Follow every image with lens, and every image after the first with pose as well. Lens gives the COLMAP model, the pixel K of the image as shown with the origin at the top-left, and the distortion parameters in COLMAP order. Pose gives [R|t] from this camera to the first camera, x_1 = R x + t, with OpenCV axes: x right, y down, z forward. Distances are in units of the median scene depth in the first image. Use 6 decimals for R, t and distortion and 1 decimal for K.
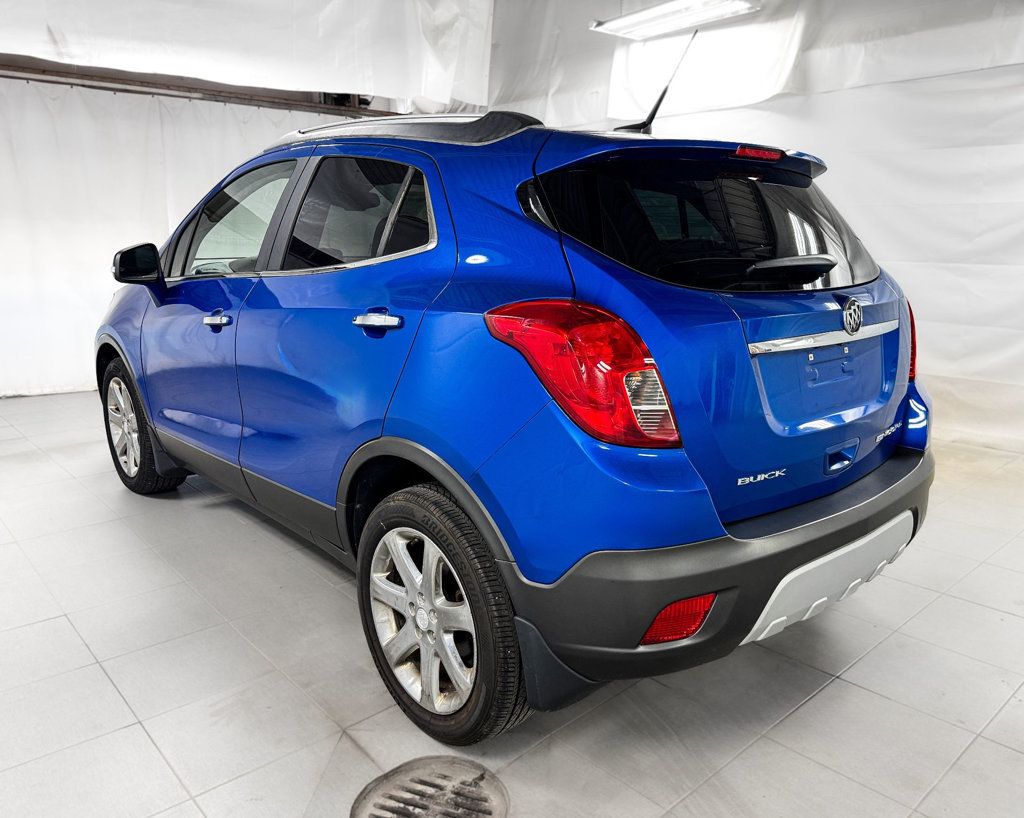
lens RADIAL K [[806.7, 0, 543.6], [0, 806.7, 419.6], [0, 0, 1]] dist [0.009129, 0.000246]
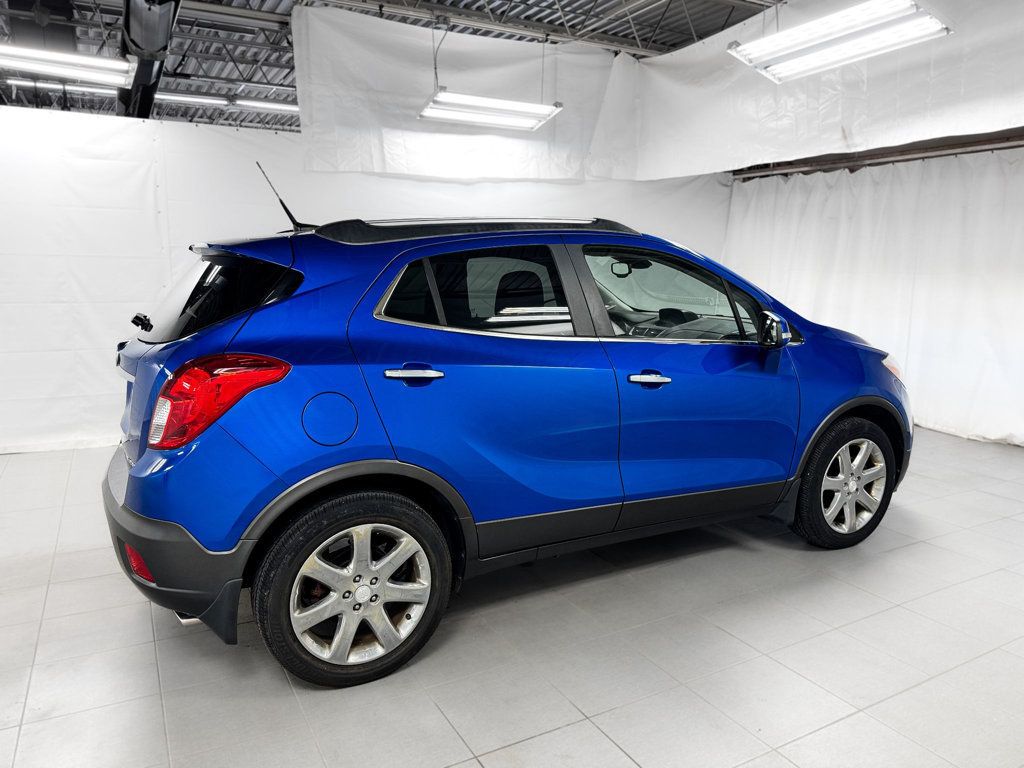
lens RADIAL K [[729.2, 0, 515.7], [0, 729.2, 380.7], [0, 0, 1]] dist [0.022468, -0.016162]
pose [[-0.248883, 0.152390, -0.956470, 0.622668], [-0.229014, 0.950281, 0.210996, -0.221175], [0.941068, 0.271559, -0.201609, 0.810229]]
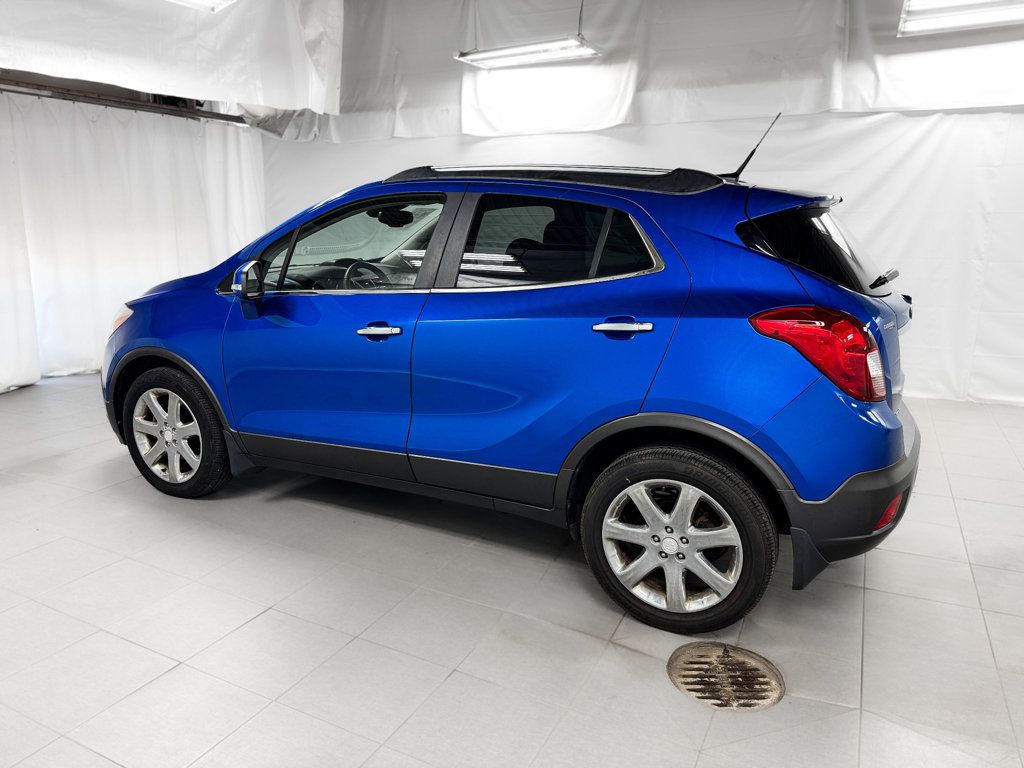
lens RADIAL K [[729.2, 0, 510.6], [0, 729.2, 391.8], [0, 0, 1]] dist [0.022468, -0.016162]
pose [[0.939633, -0.081190, 0.332412, -0.307244], [0.078707, 0.996678, 0.020952, -0.021940], [-0.333009, 0.006476, 0.942901, -0.025647]]
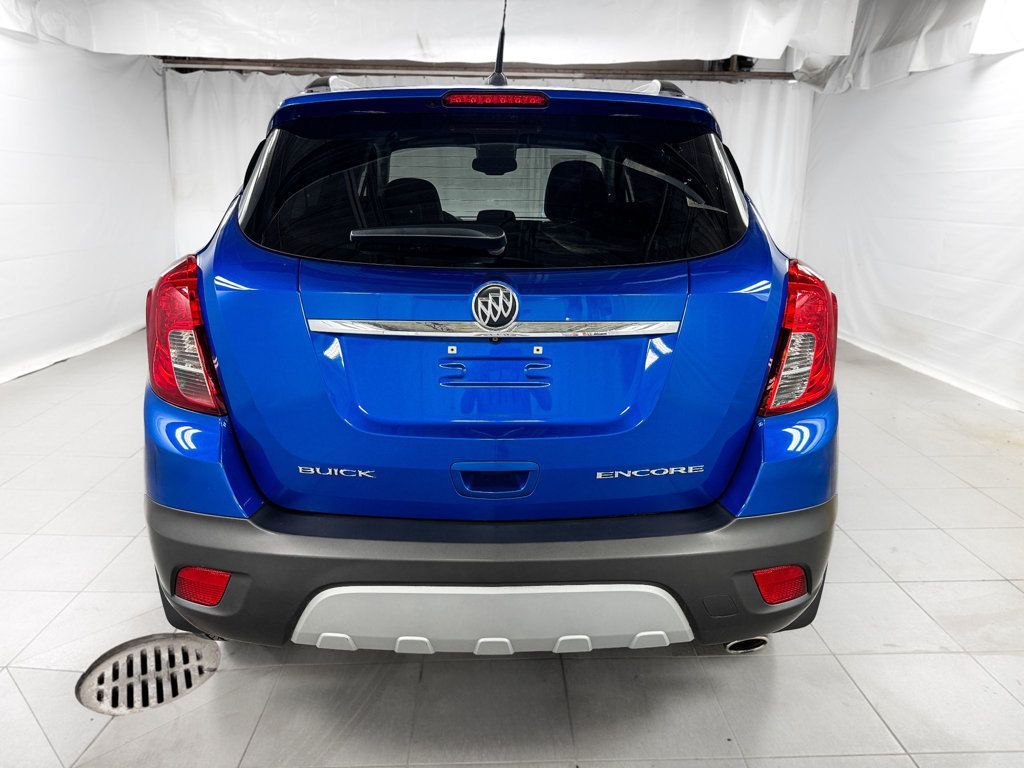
lens RADIAL K [[729.2, 0, 508.6], [0, 729.2, 390.9], [0, 0, 1]] dist [0.022468, -0.016162]
pose [[0.746143, 0.182106, -0.640396, 0.347537], [-0.160161, 0.982715, 0.092842, -0.046529], [0.646234, 0.033293, 0.762412, 0.193545]]
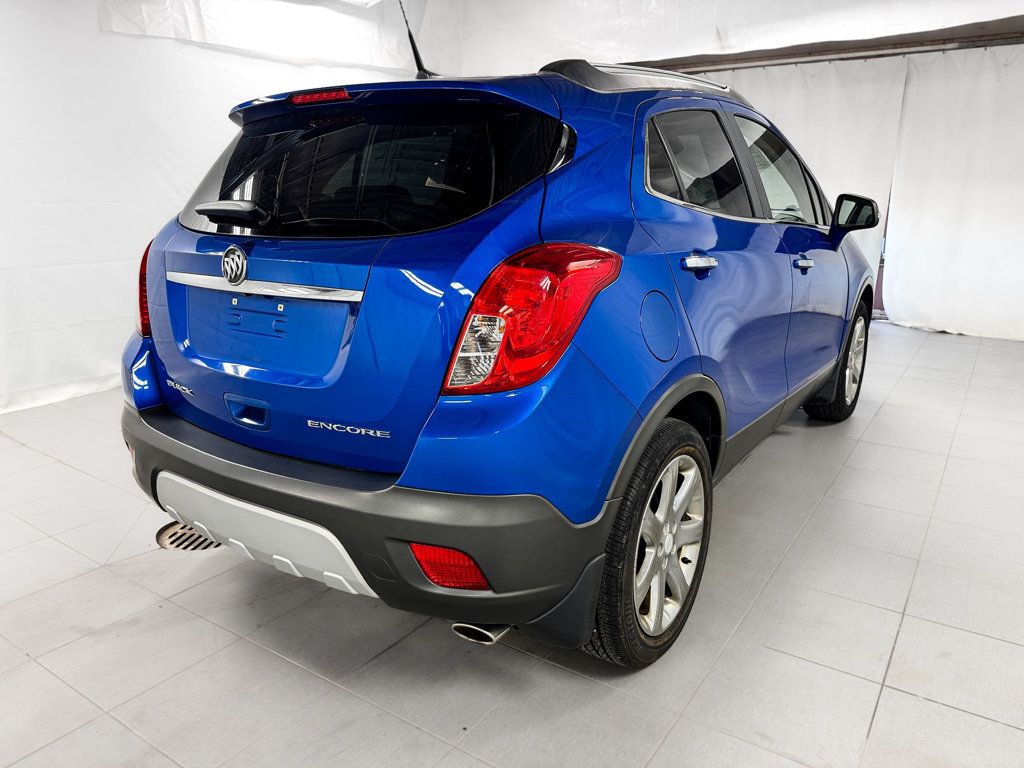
lens RADIAL K [[729.2, 0, 516.5], [0, 729.2, 377.6], [0, 0, 1]] dist [0.022468, -0.016162]
pose [[0.220531, 0.241729, -0.944951, 0.530380], [-0.221033, 0.955985, 0.192967, -0.098427], [0.950005, 0.166311, 0.264255, 0.450893]]
